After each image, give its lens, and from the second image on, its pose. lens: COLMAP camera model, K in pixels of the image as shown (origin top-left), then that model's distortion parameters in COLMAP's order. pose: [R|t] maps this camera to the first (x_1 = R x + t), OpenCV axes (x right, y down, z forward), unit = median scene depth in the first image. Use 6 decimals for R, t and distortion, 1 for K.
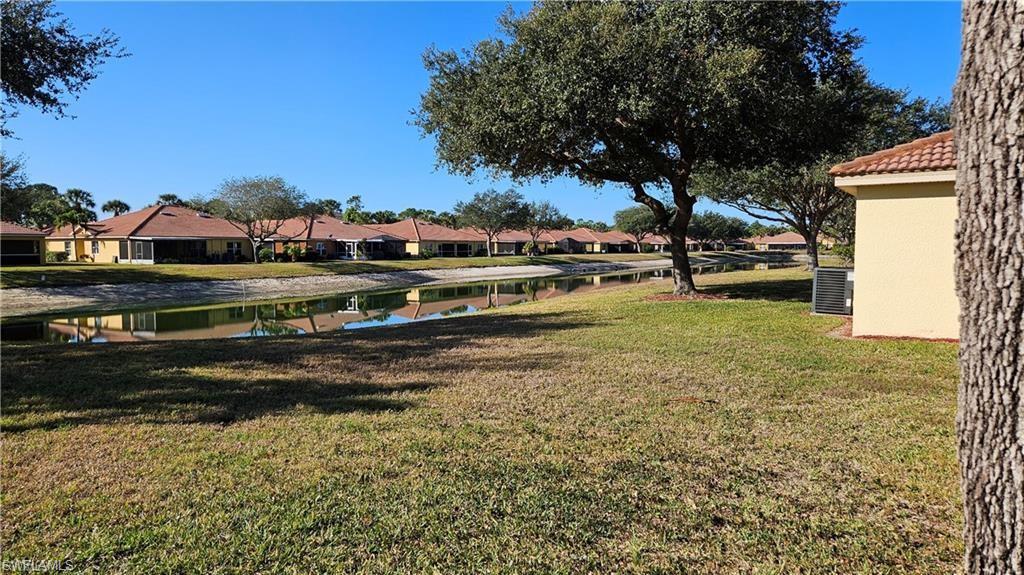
lens RADIAL K [[690.0, 0, 512.8], [0, 690.0, 288.4], [0, 0, 1]] dist [0.006430, 0.000072]
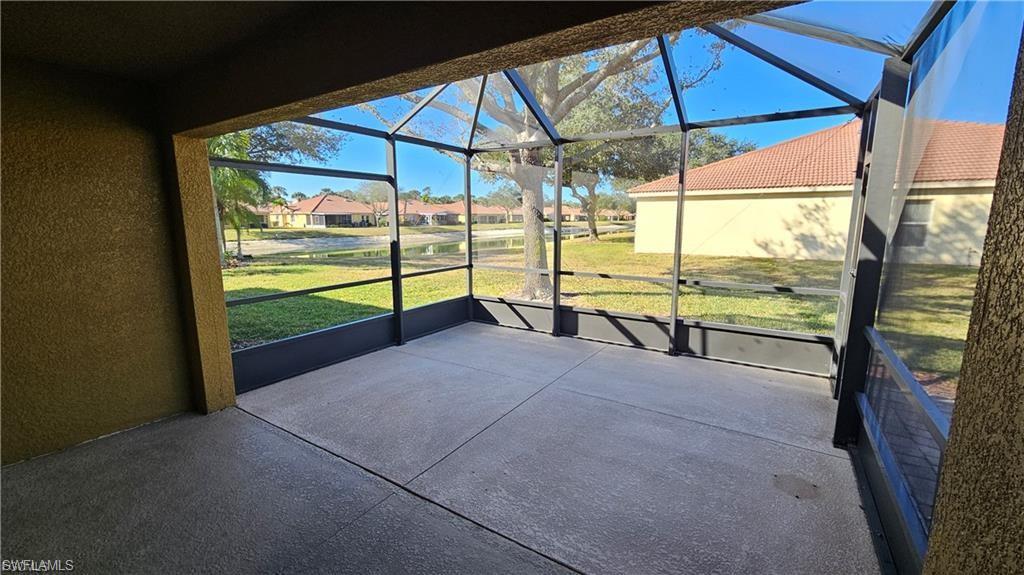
lens RADIAL K [[424.3, 0, 507.6], [0, 424.3, 290.3], [0, 0, 1]] dist [-0.001882, 0.000028]
pose [[0.999421, 0.002945, -0.033882, 0.004977], [0.000799, 0.993936, 0.109961, 0.005575], [0.034001, -0.109925, 0.993358, -0.103952]]
